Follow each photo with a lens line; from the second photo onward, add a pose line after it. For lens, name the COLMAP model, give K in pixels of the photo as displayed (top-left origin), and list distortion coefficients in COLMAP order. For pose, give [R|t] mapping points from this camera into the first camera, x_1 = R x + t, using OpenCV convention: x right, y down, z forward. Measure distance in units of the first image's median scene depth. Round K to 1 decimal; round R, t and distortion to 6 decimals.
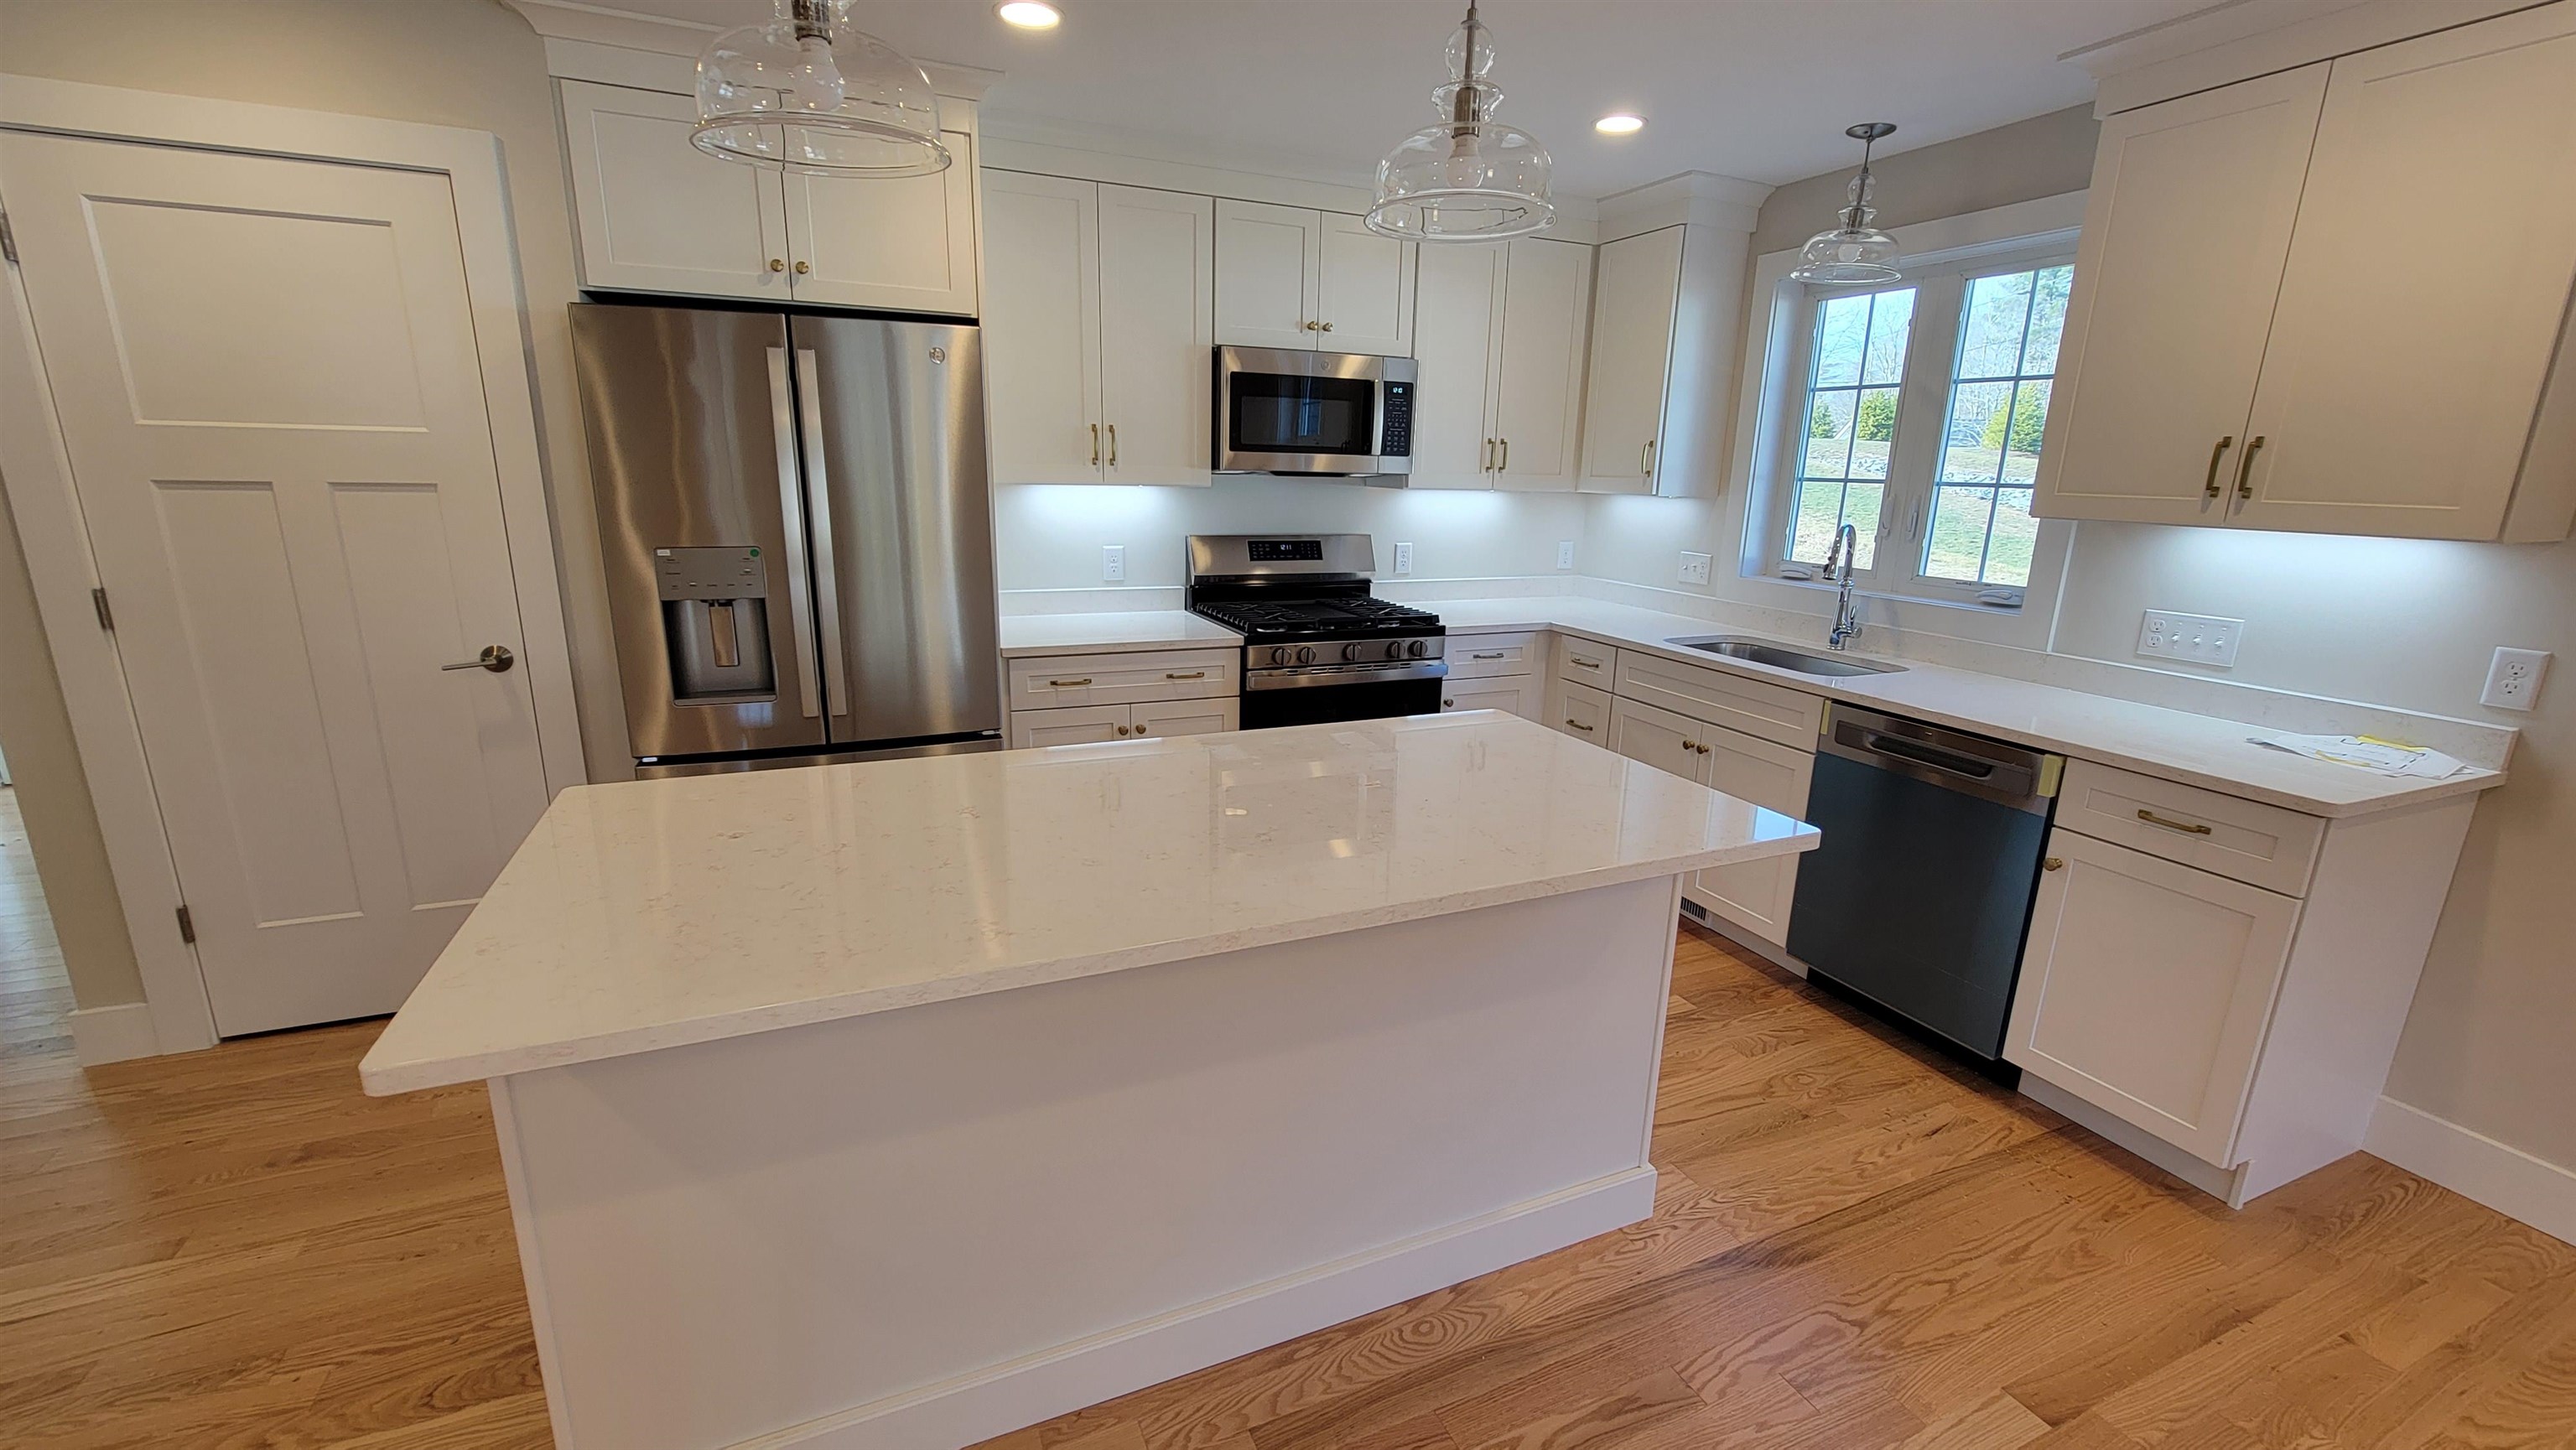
lens RADIAL K [[1037.6, 0, 1274.6], [0, 1037.6, 726.5], [0, 0, 1]] dist [0.000144, 0.000139]
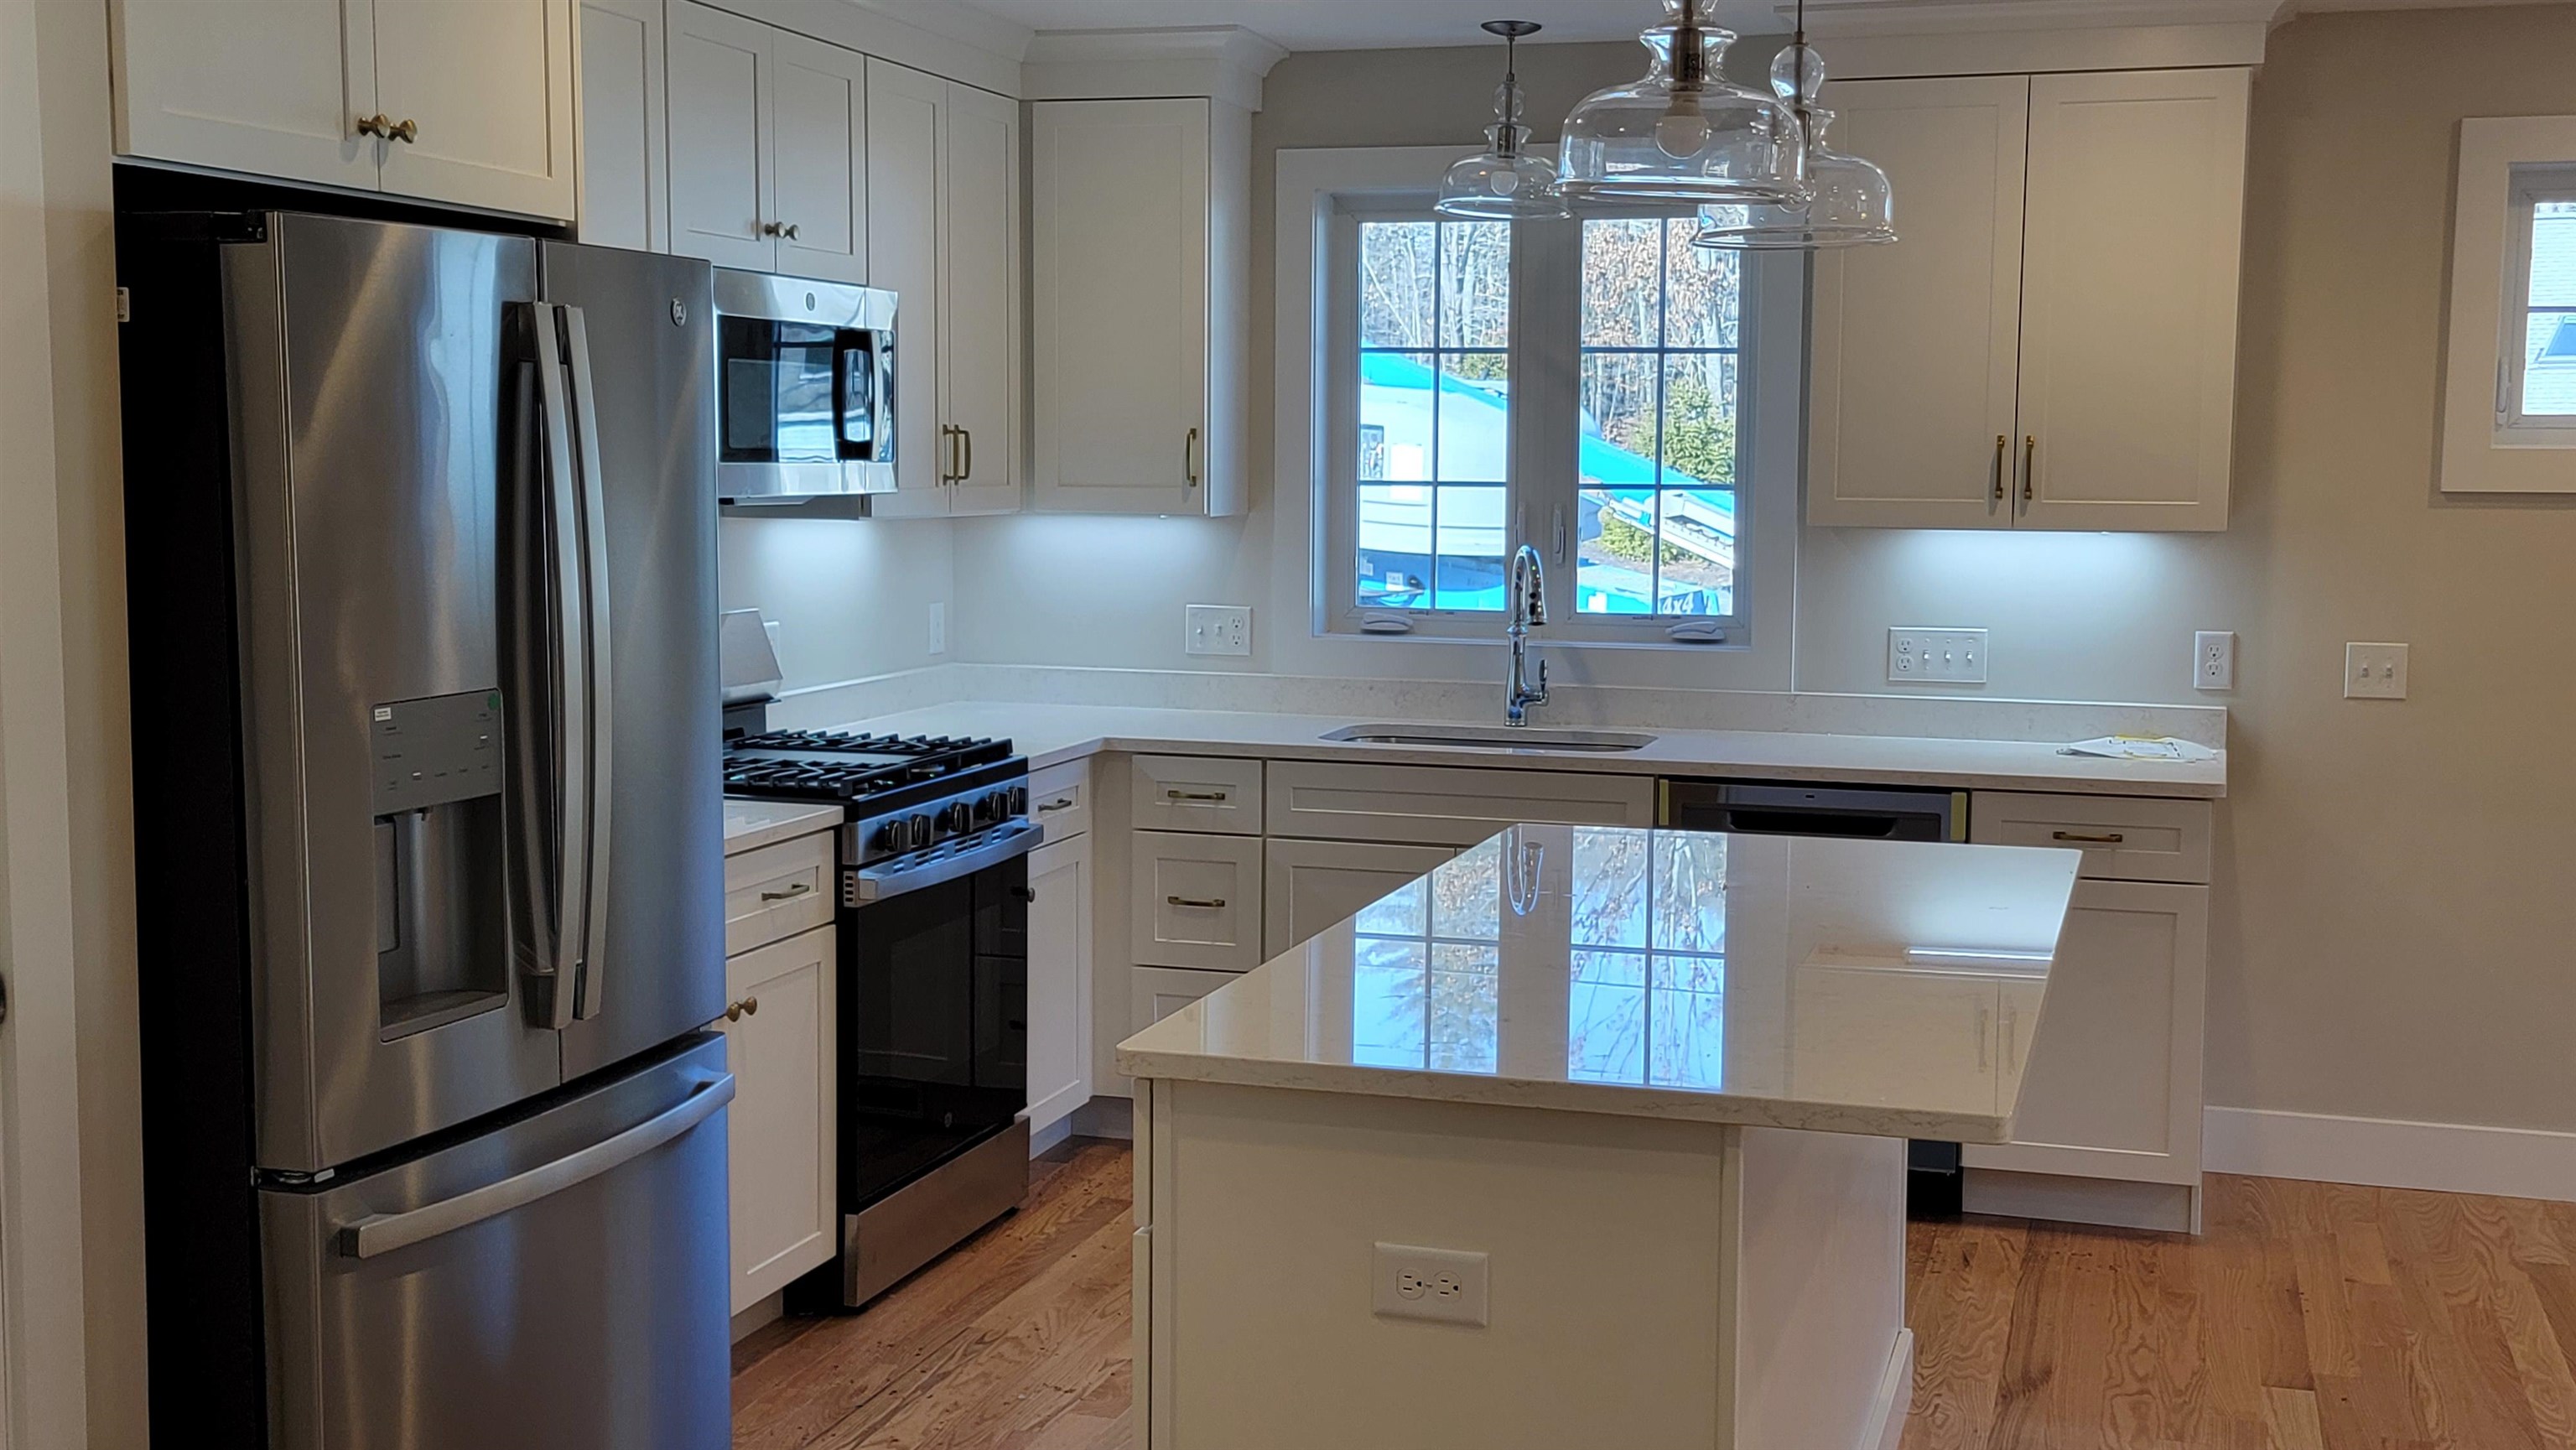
lens RADIAL K [[2786.3, 0, 1288.0], [0, 2786.3, 725.0], [0, 0, 1]] dist [0.151110, -0.319726]
pose [[0.658910, -0.092634, 0.746496, -1.063138], [0.192327, 0.980150, -0.048132, -0.017182], [-0.727219, 0.175286, 0.663647, -0.130844]]
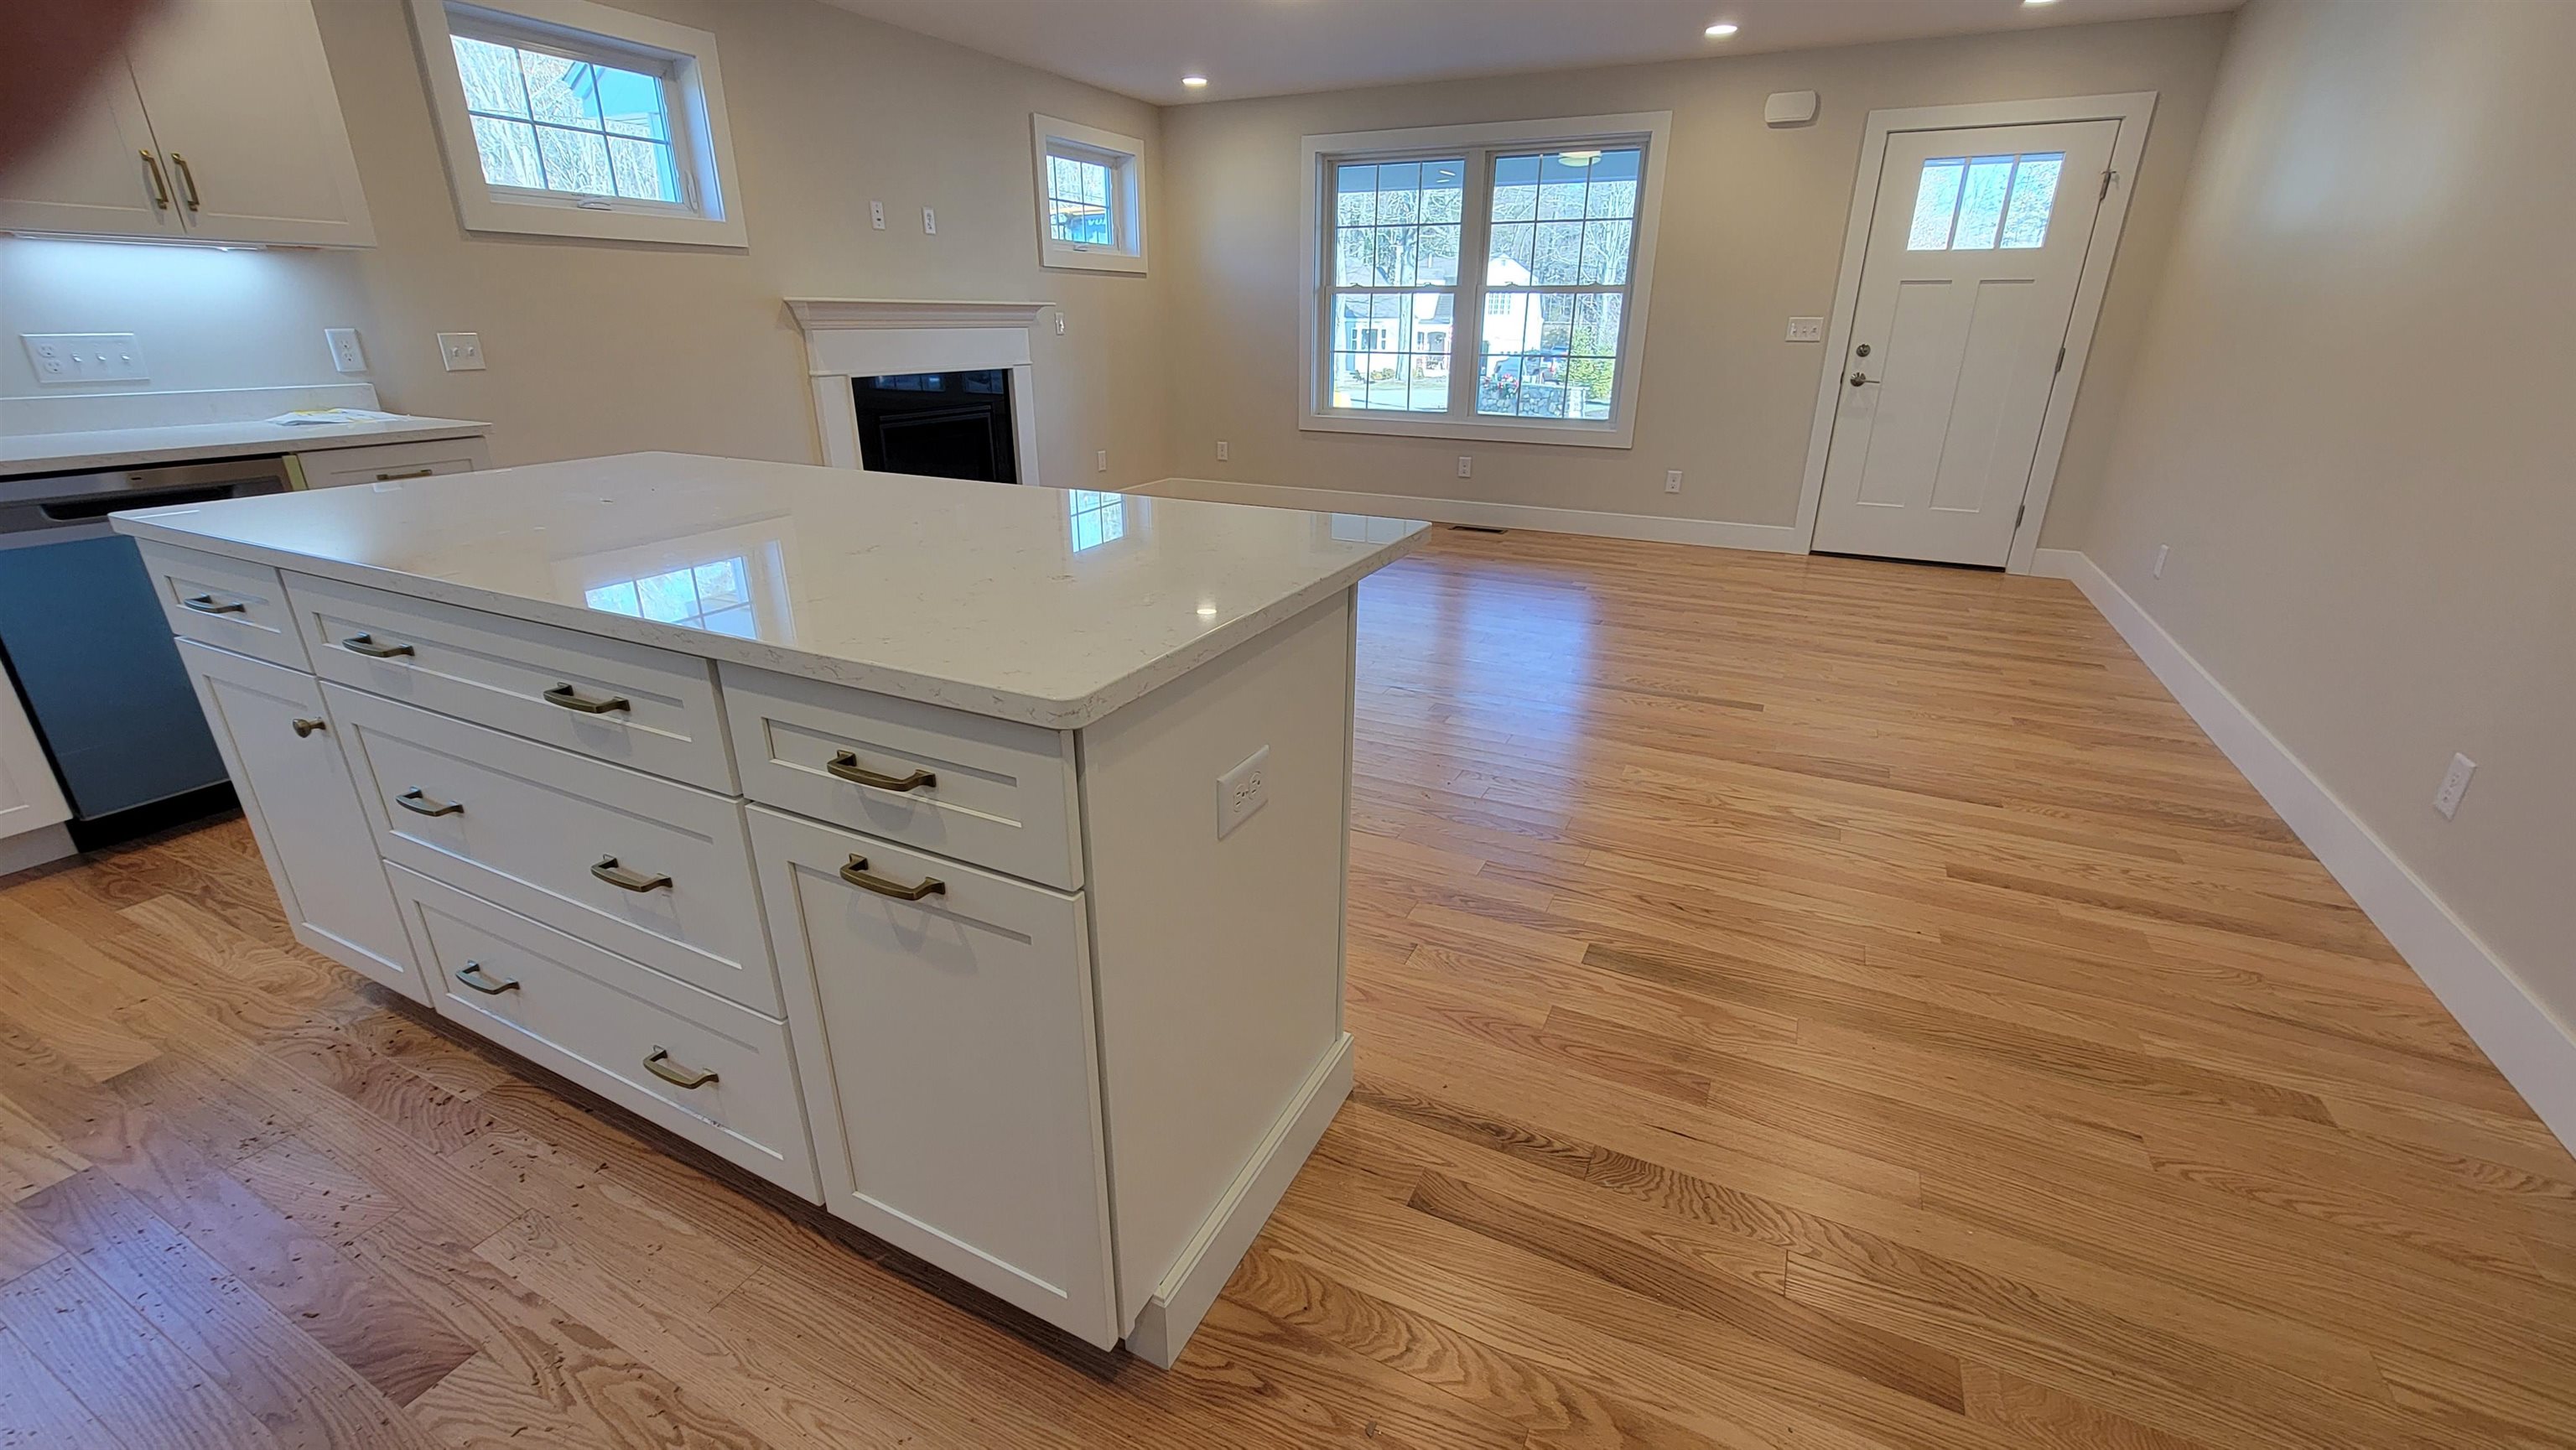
lens RADIAL K [[1037.6, 0, 1274.6], [0, 1037.6, 726.5], [0, 0, 1]] dist [0.000144, 0.000139]
pose [[-0.643316, -0.304482, 0.702450, -0.620670], [0.172234, 0.836438, 0.520295, -0.097357], [-0.745976, 0.455700, -0.485652, 0.677895]]
